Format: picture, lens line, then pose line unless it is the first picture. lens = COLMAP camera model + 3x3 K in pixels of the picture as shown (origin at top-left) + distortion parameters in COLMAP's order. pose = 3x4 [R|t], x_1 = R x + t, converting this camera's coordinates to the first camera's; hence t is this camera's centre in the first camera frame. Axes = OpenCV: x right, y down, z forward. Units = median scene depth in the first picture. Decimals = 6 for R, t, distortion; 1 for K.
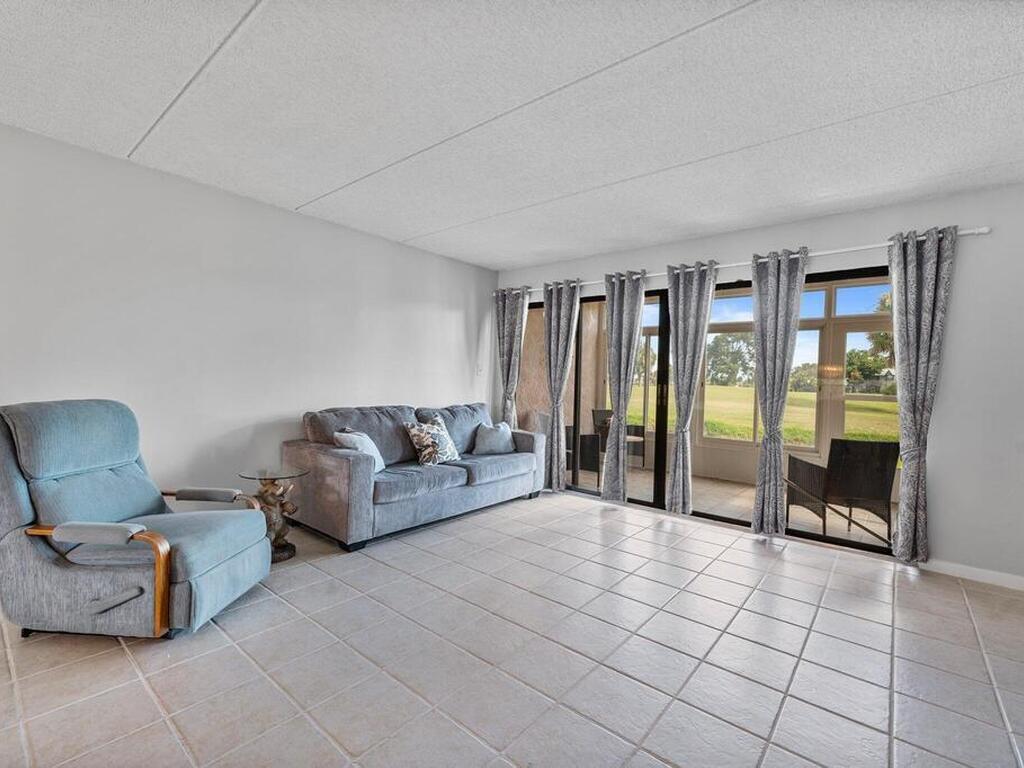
lens RADIAL K [[461.1, 0, 523.6], [0, 461.1, 381.8], [0, 0, 1]] dist [-0.000849, 0.000256]
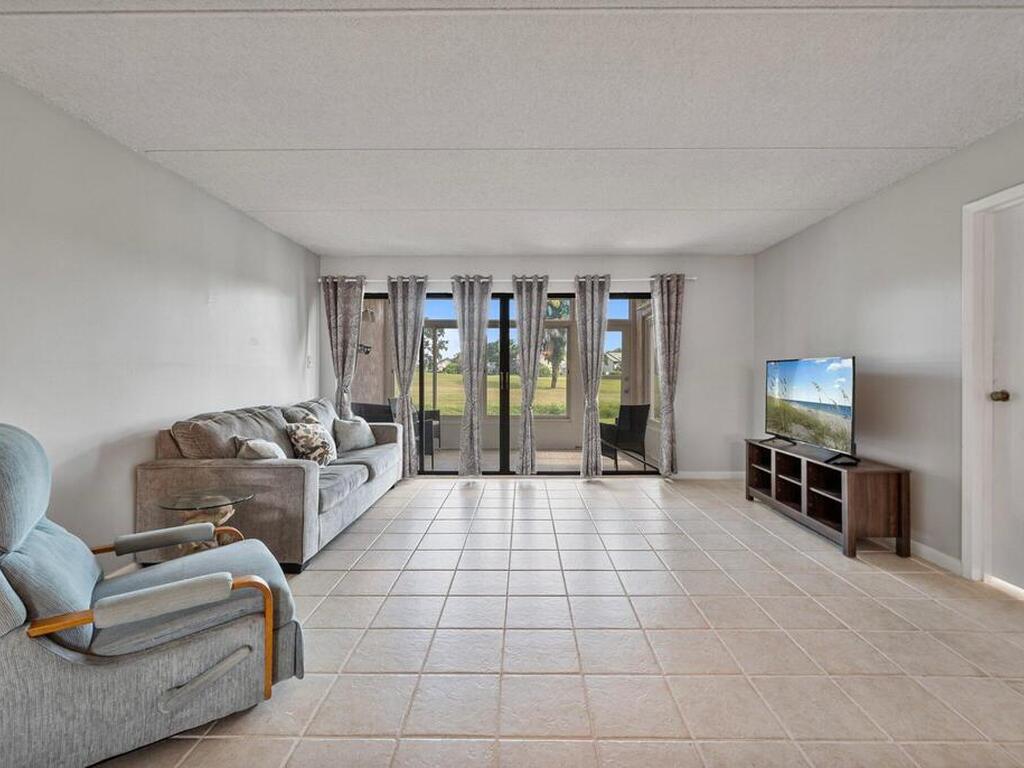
lens RADIAL K [[459.1, 0, 521.3], [0, 459.1, 369.7], [0, 0, 1]] dist [-0.001066, 0.000057]
pose [[0.781145, -0.026506, 0.623786, -0.439209], [0.025274, 0.999622, 0.010826, -0.012980], [-0.623837, 0.007309, 0.781520, 0.038213]]
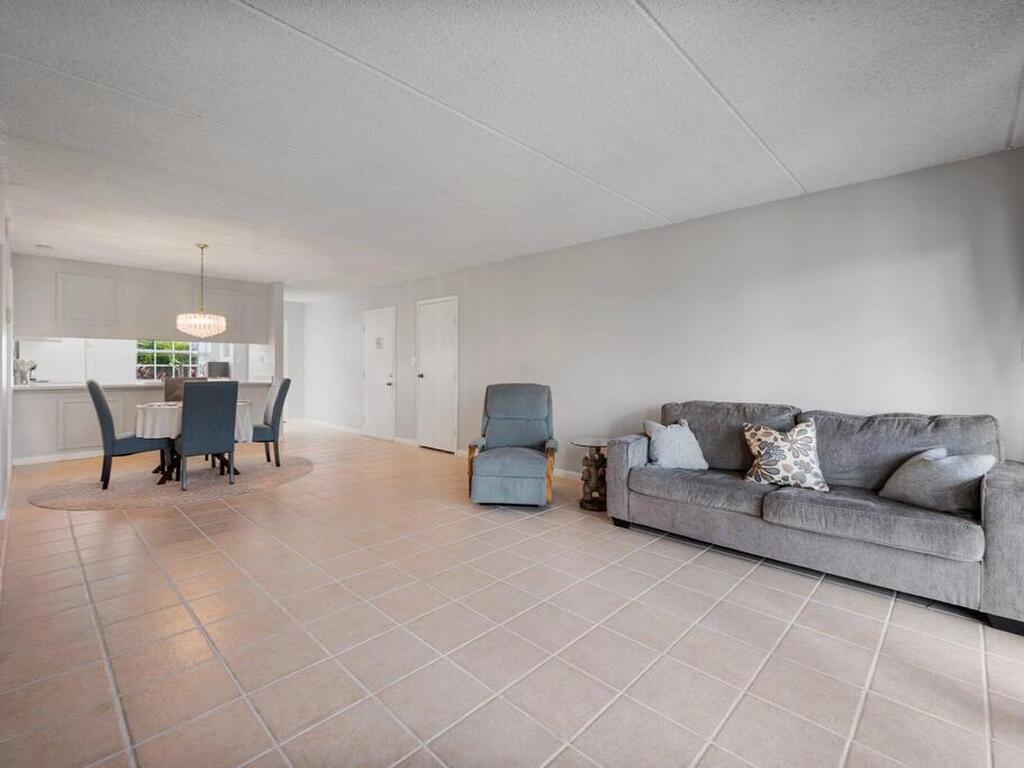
lens RADIAL K [[461.1, 0, 523.6], [0, 461.1, 381.8], [0, 0, 1]] dist [-0.000849, 0.000256]
pose [[-0.080572, 0.000721, -0.996749, 0.576570], [-0.004141, 0.999991, 0.001058, 0.014379], [0.996740, 0.004213, -0.080568, 0.651438]]
